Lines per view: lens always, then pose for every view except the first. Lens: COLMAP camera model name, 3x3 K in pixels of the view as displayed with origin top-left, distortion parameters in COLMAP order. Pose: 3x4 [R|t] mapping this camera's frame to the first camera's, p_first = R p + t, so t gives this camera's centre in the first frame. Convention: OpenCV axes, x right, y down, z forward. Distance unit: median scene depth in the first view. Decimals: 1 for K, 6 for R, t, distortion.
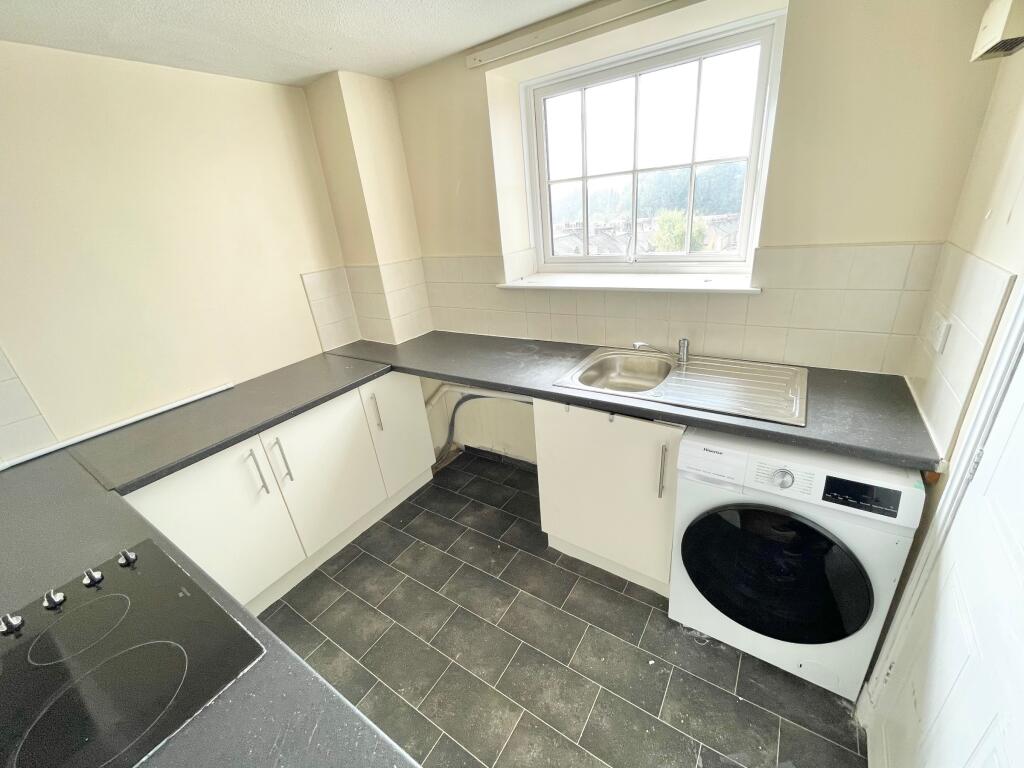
lens RADIAL K [[415.5, 0, 510.1], [0, 415.5, 384.3], [0, 0, 1]] dist [-0.001091, -0.000125]
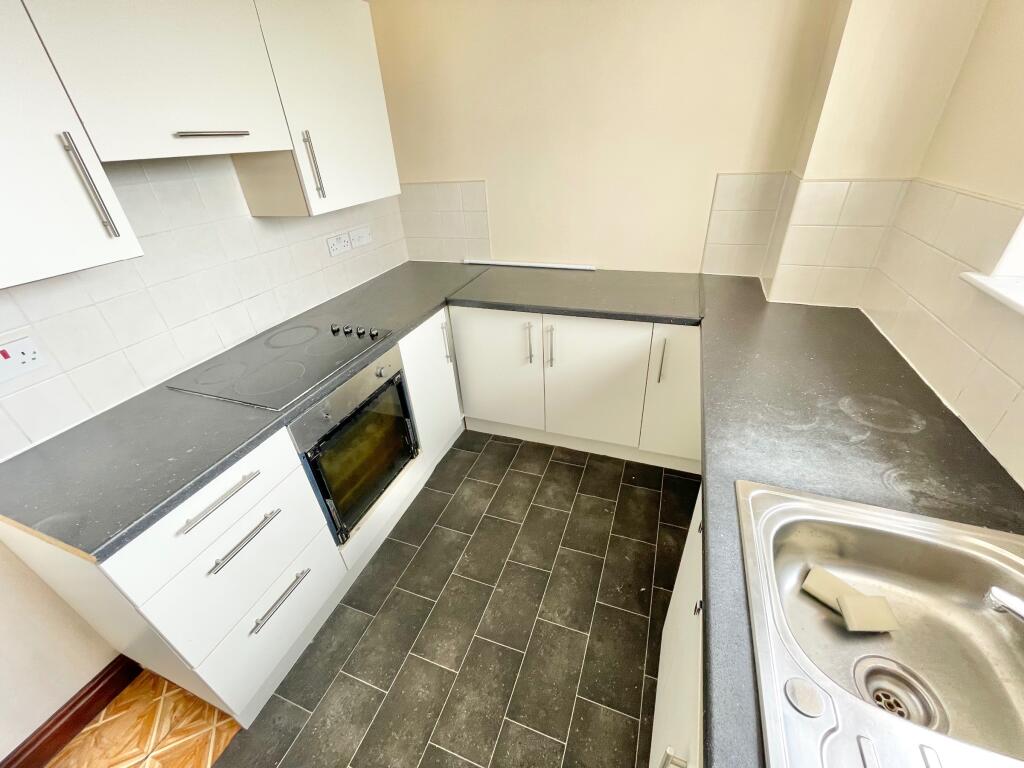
lens RADIAL K [[415.5, 0, 511.2], [0, 415.5, 384.5], [0, 0, 1]] dist [-0.001091, -0.000125]
pose [[0.227061, 0.574959, -0.786044, 0.330451], [-0.353552, 0.800726, 0.483569, -0.214703], [0.907438, 0.168108, 0.385092, 0.459036]]
